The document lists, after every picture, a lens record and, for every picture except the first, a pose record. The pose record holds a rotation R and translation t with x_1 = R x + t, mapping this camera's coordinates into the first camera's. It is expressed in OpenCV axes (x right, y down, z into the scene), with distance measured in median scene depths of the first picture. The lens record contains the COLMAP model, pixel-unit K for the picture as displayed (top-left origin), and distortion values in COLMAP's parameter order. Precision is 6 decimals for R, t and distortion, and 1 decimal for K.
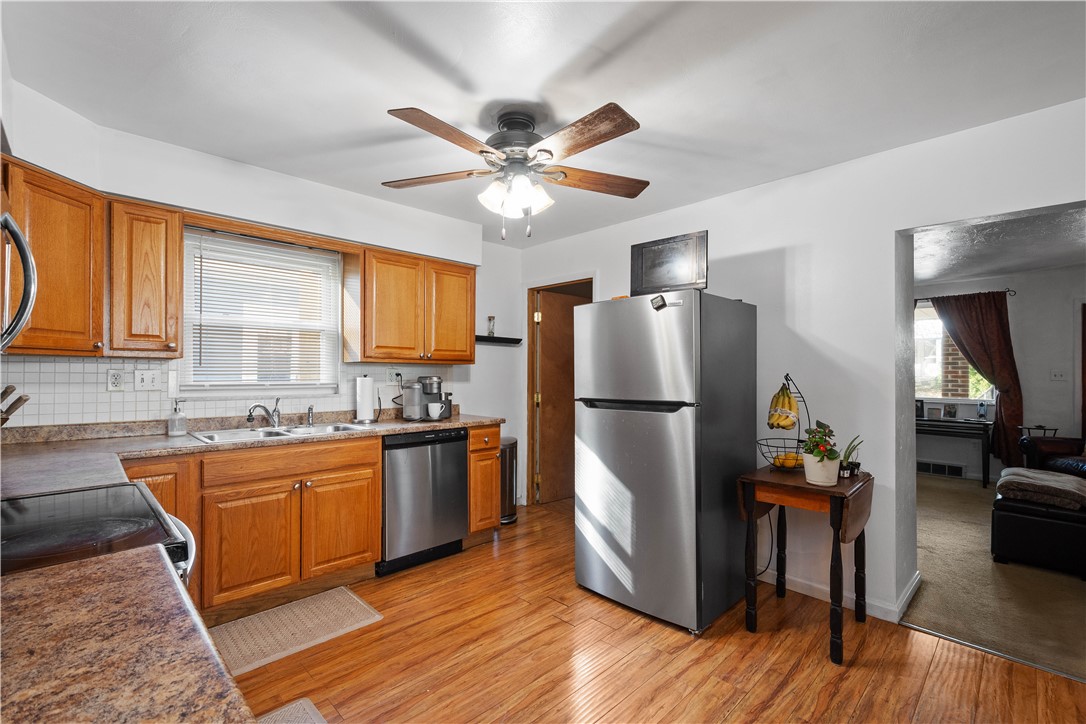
lens RADIAL K [[476.1, 0, 539.6], [0, 476.1, 365.5], [0, 0, 1]] dist [0.002058, 0.000054]
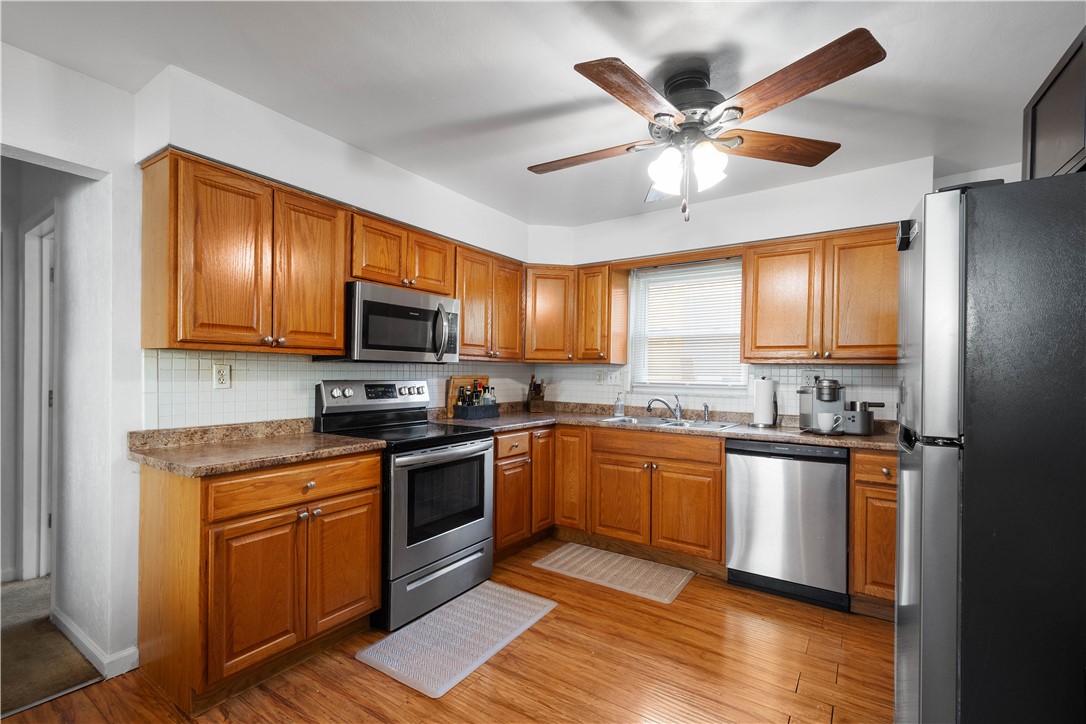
lens RADIAL K [[476.1, 0, 539.6], [0, 476.1, 365.5], [0, 0, 1]] dist [0.002058, 0.000054]
pose [[0.203900, -0.016349, -0.978855, 0.621088], [-0.002512, 0.999849, -0.017223, 0.017382], [0.978988, 0.005971, 0.203829, 0.468752]]
